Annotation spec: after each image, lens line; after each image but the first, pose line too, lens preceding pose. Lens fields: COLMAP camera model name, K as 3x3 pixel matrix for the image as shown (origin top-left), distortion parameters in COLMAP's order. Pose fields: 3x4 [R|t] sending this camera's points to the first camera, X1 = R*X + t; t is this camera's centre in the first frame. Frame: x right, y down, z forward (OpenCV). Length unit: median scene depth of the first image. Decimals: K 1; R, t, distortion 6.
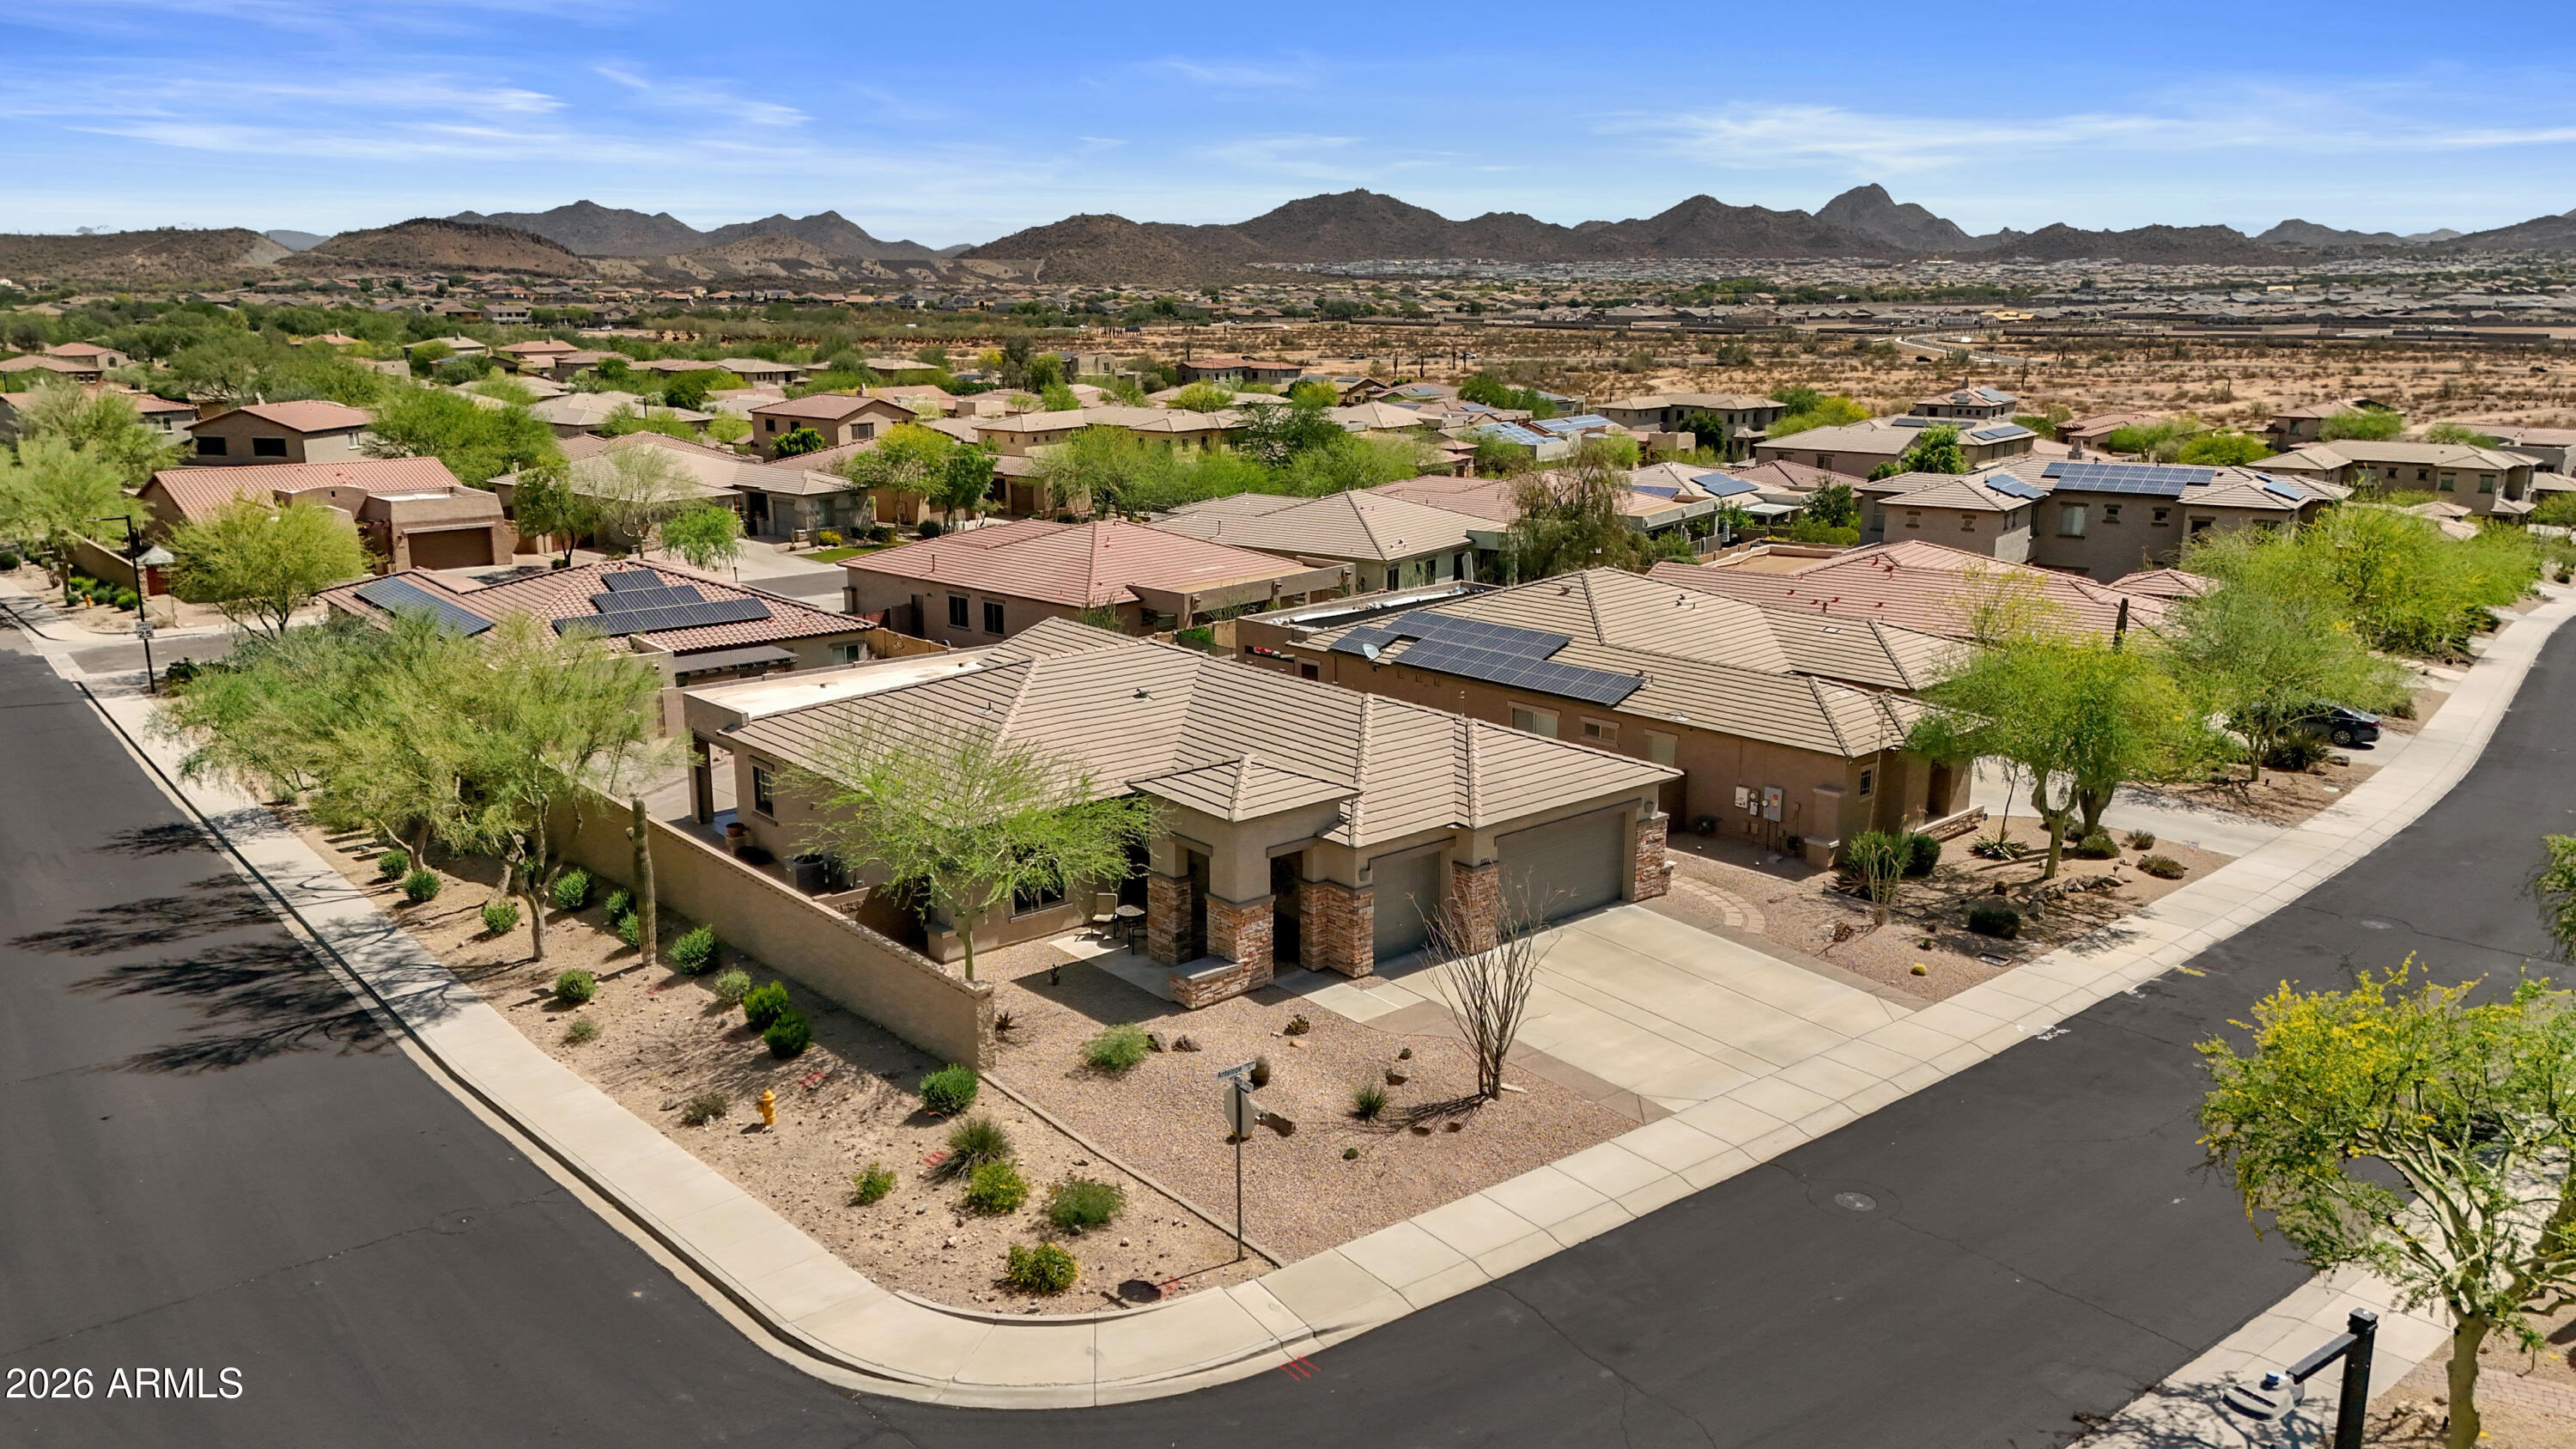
lens RADIAL K [[1885.7, 0, 1291.8], [0, 1885.7, 724.4], [0, 0, 1]] dist [0.087648, -0.059096]
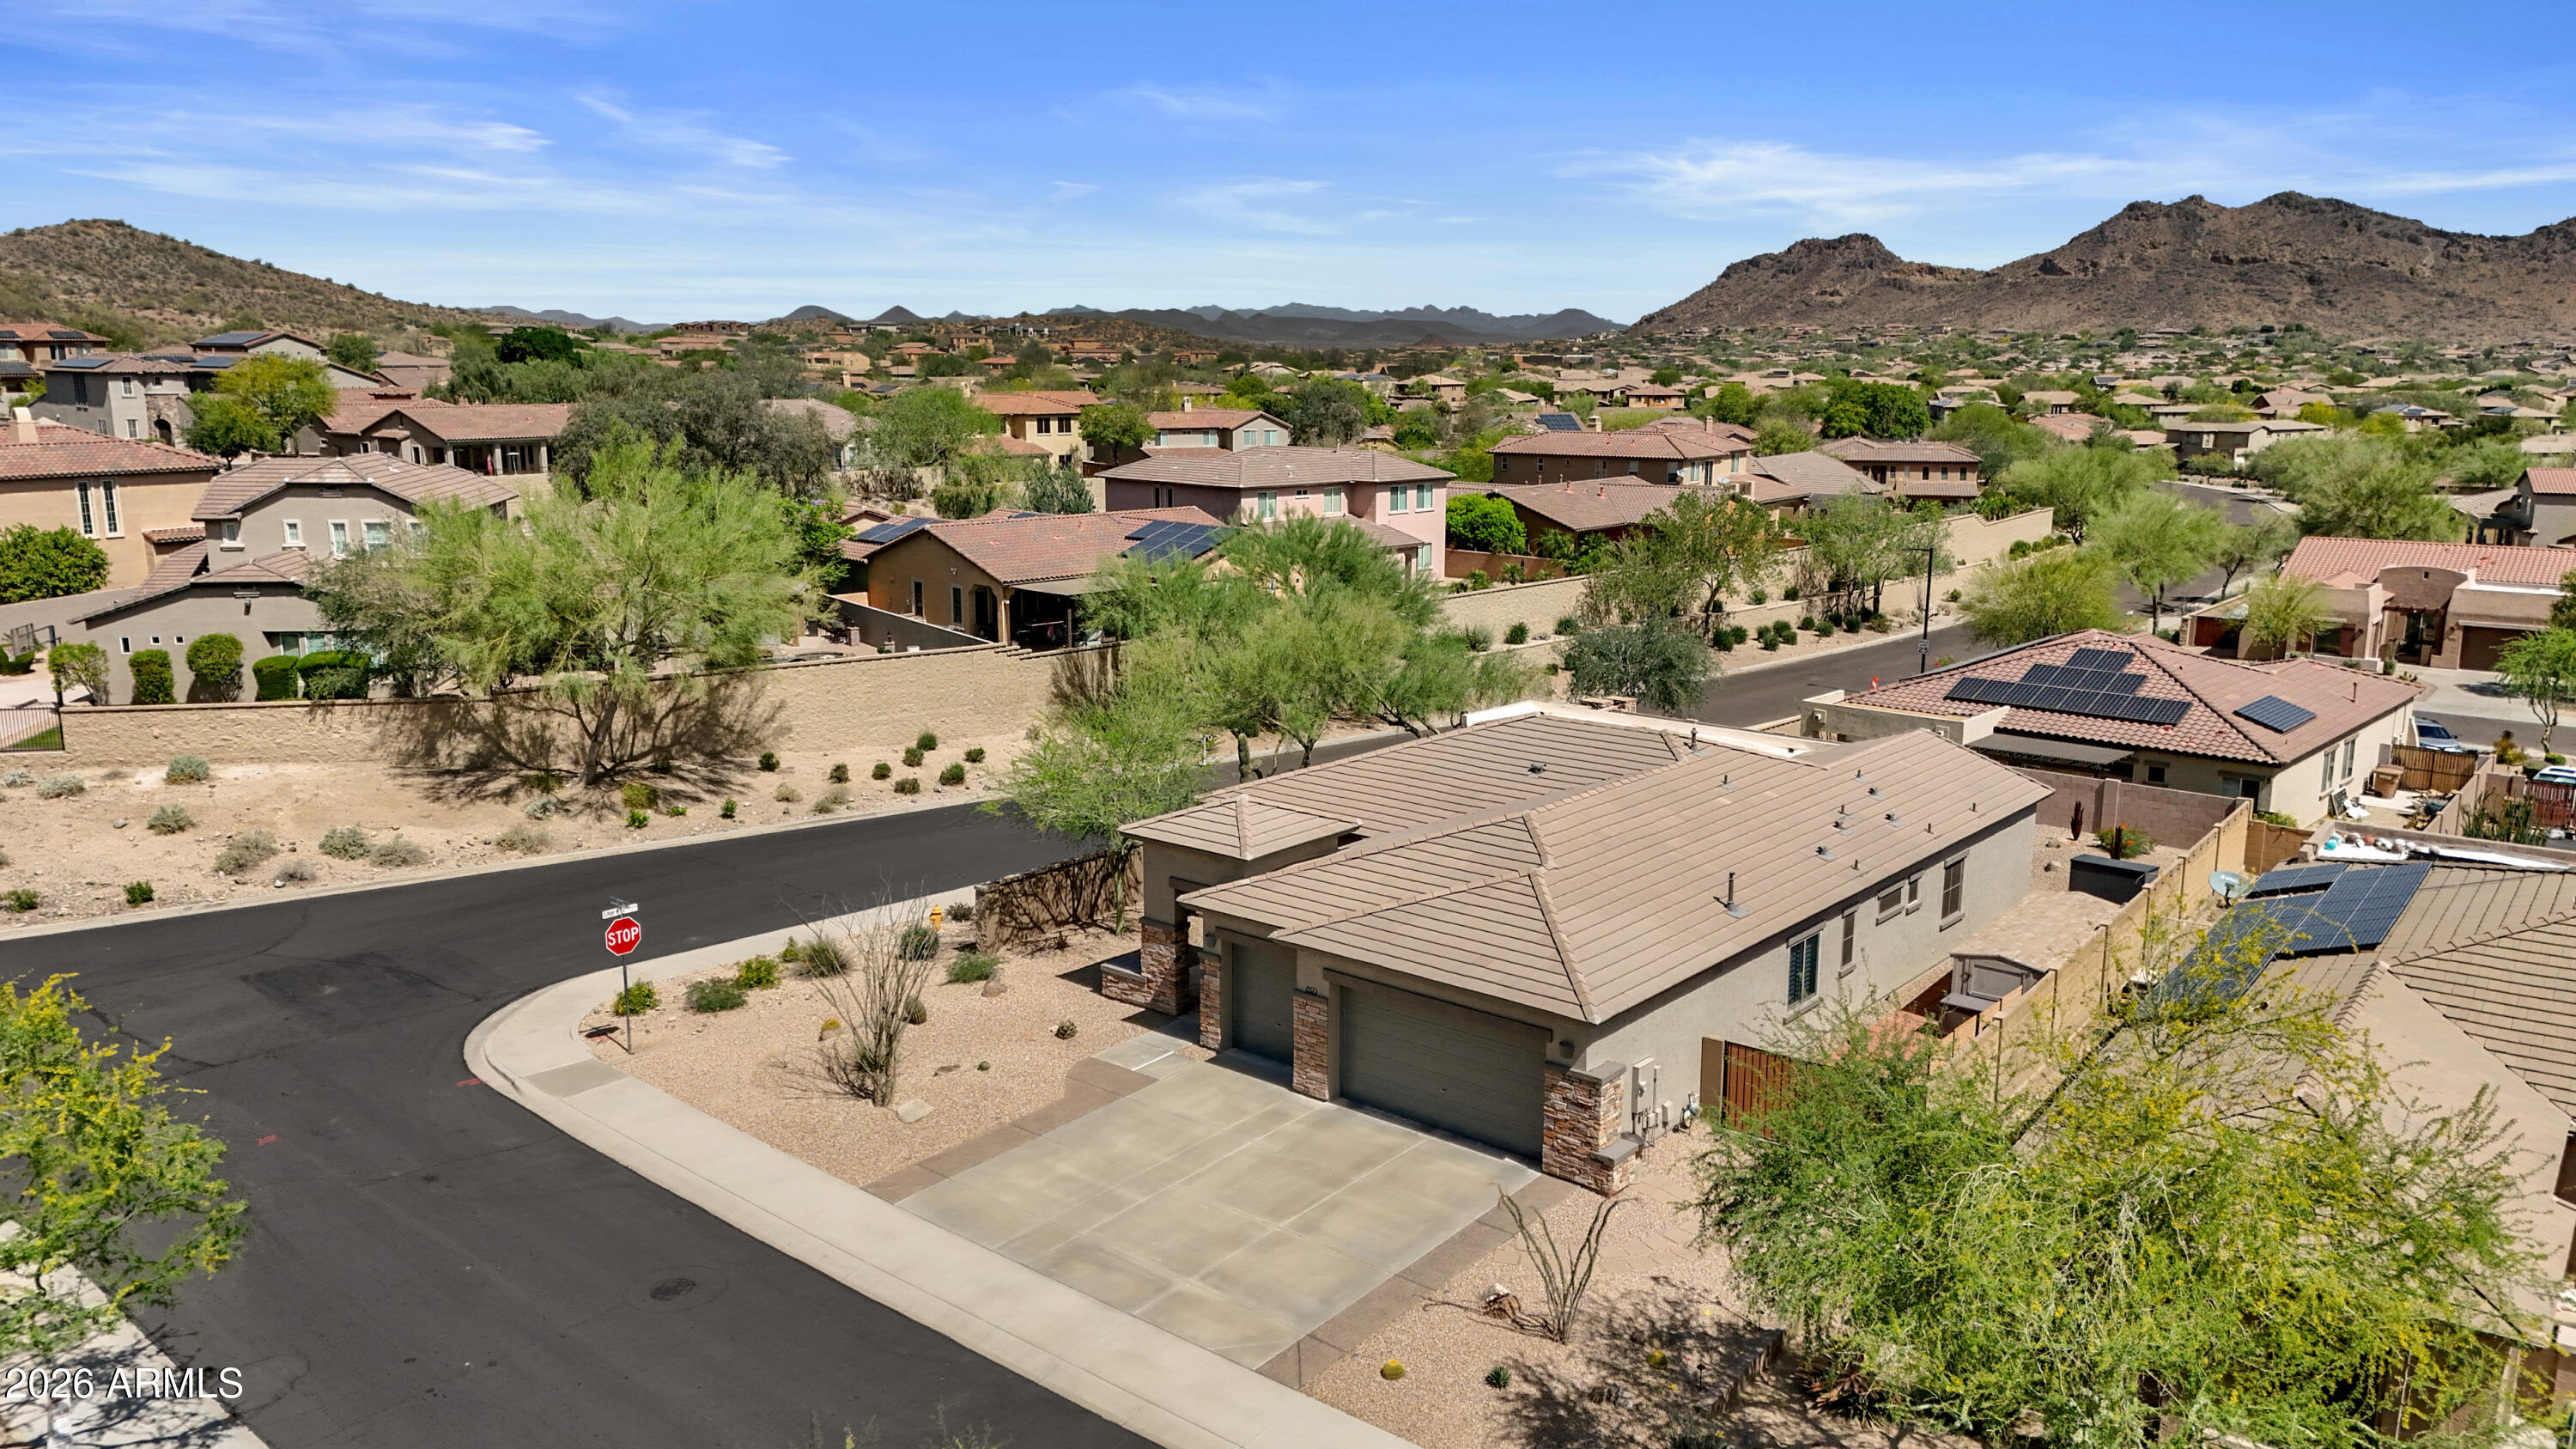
lens RADIAL K [[1888.2, 0, 1288.0], [0, 1888.2, 724.5], [0, 0, 1]] dist [0.085020, -0.048194]
pose [[0.167766, 0.191184, -0.967111, 0.375319], [-0.233262, 0.960856, 0.149483, -0.069796], [0.957833, 0.200512, 0.205795, 0.328271]]
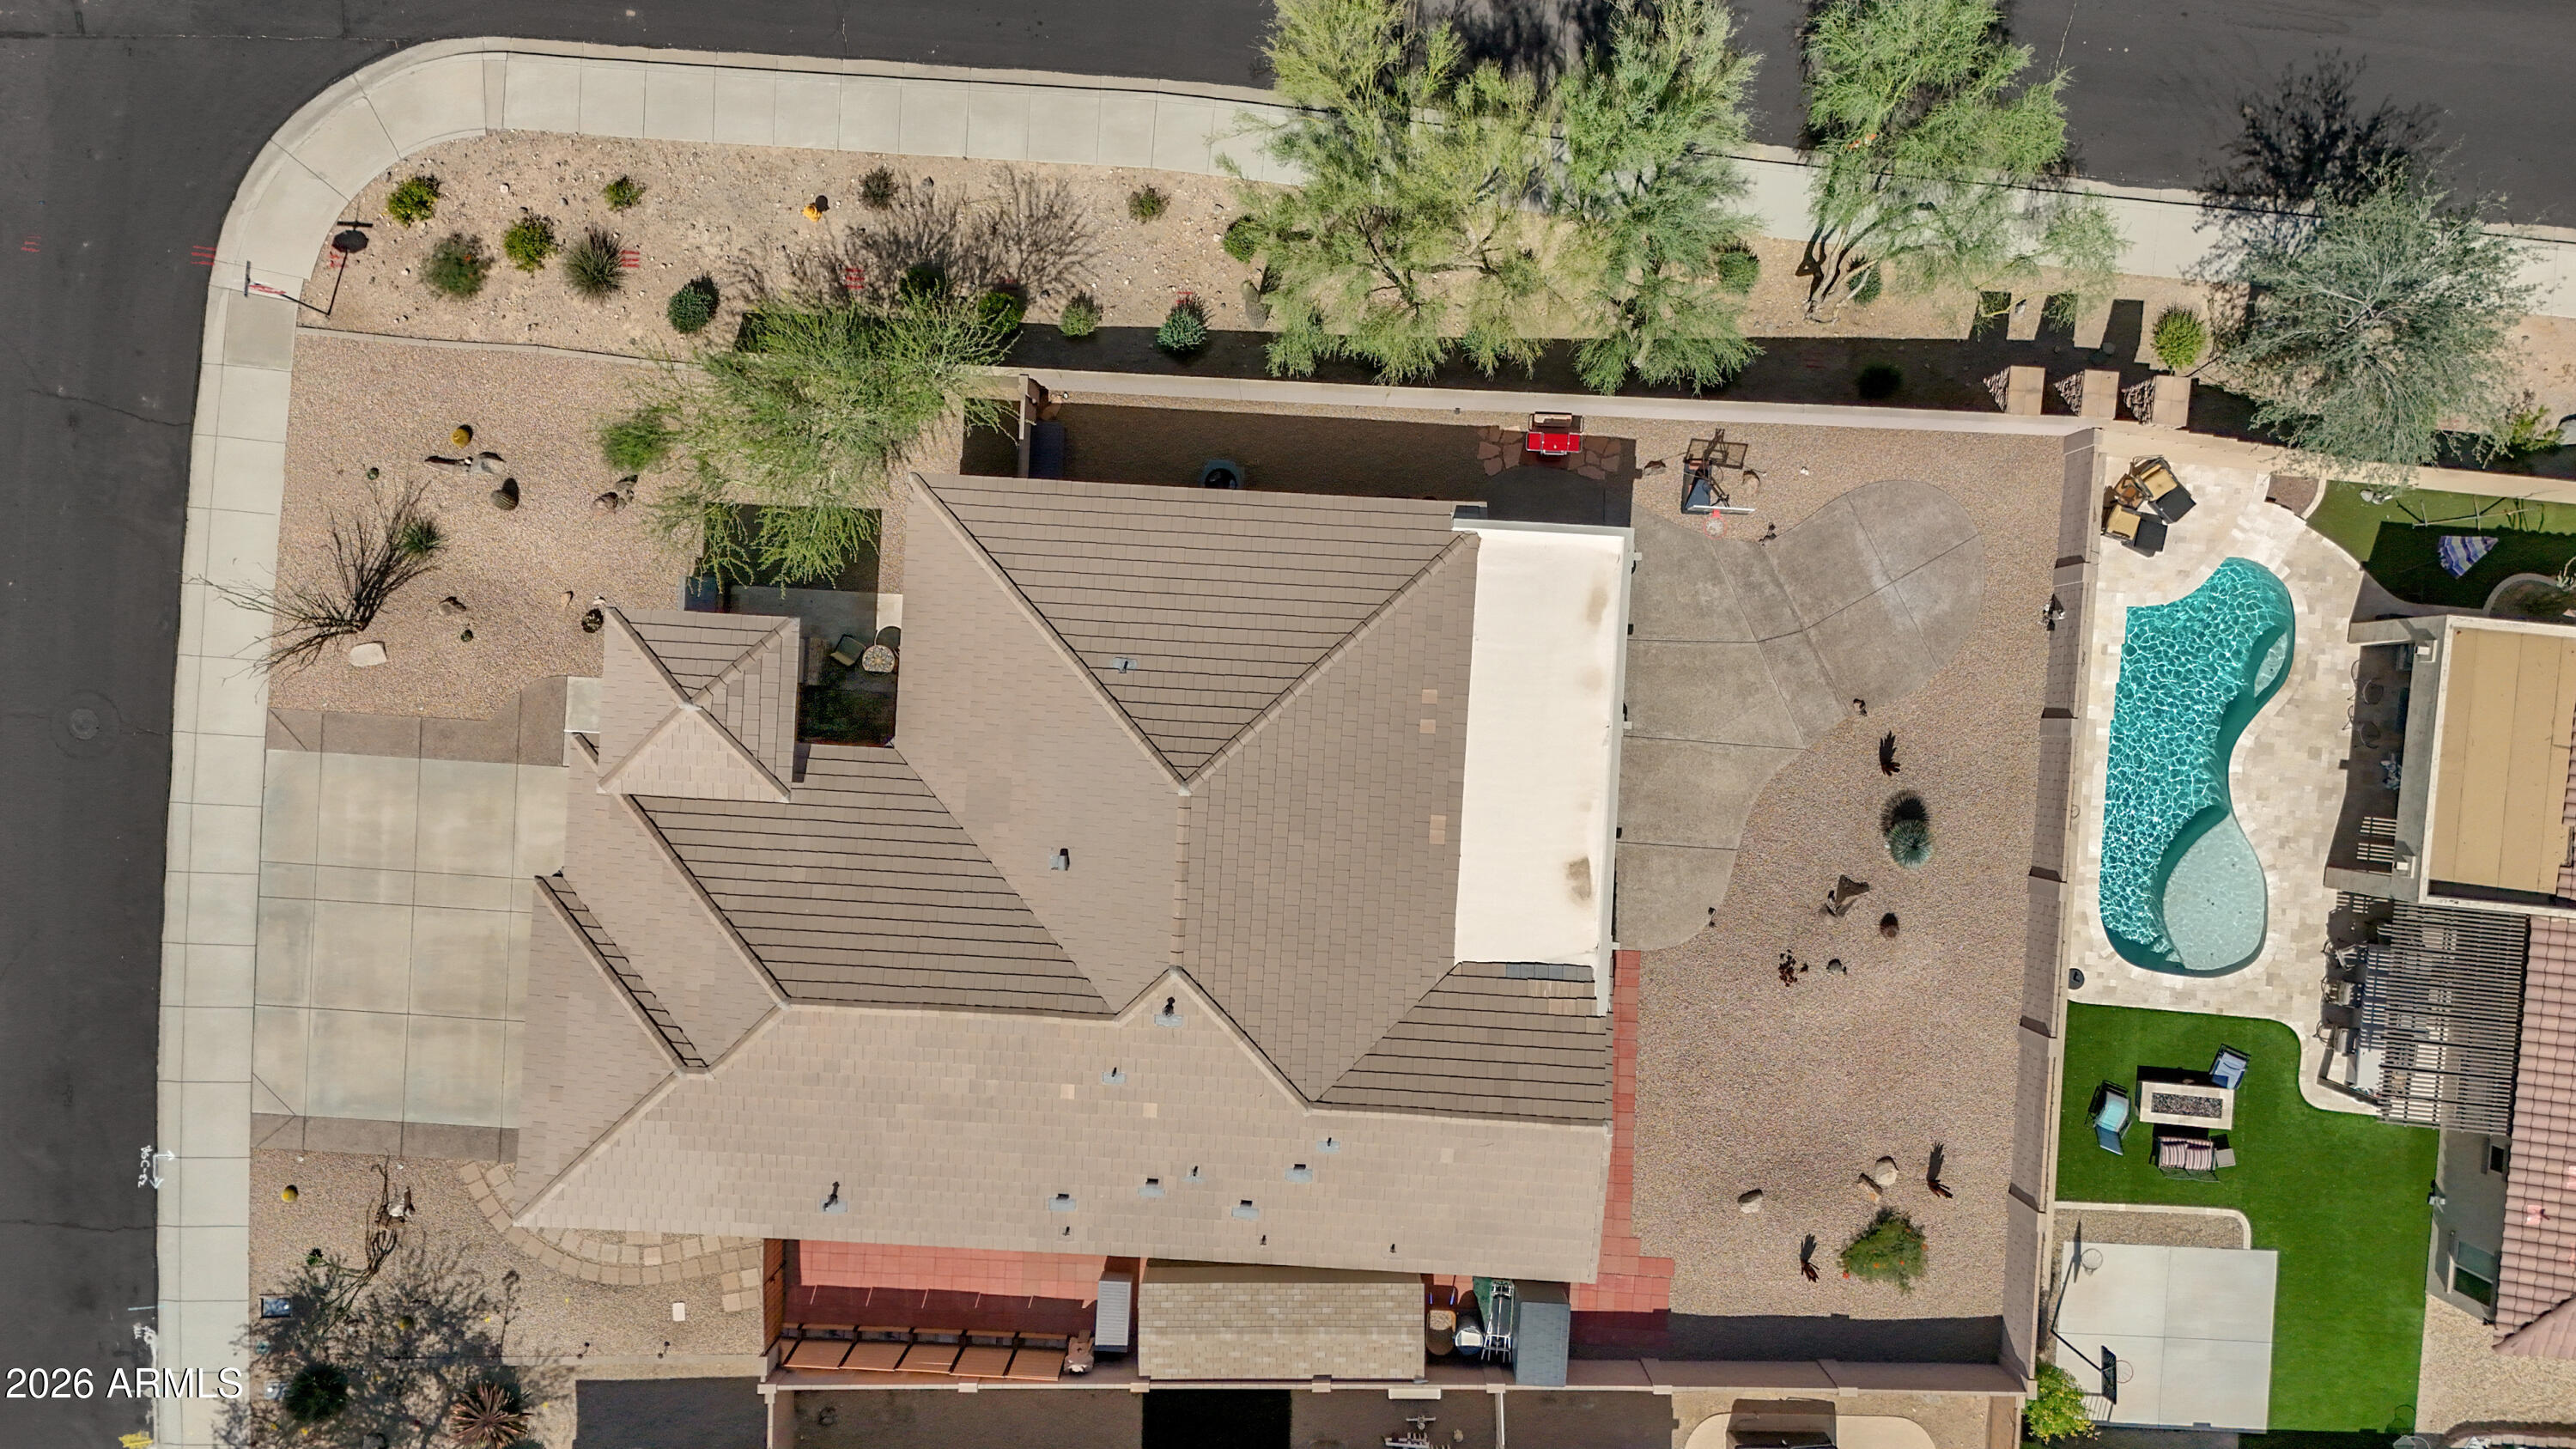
lens RADIAL K [[1888.2, 0, 1288.0], [0, 1888.2, 724.5], [0, 0, 1]] dist [0.085020, -0.048194]
pose [[-0.685514, 0.727919, 0.014252, -0.092018], [-0.154539, -0.164610, 0.974177, -0.371963], [0.711469, 0.665610, 0.225335, 0.406479]]
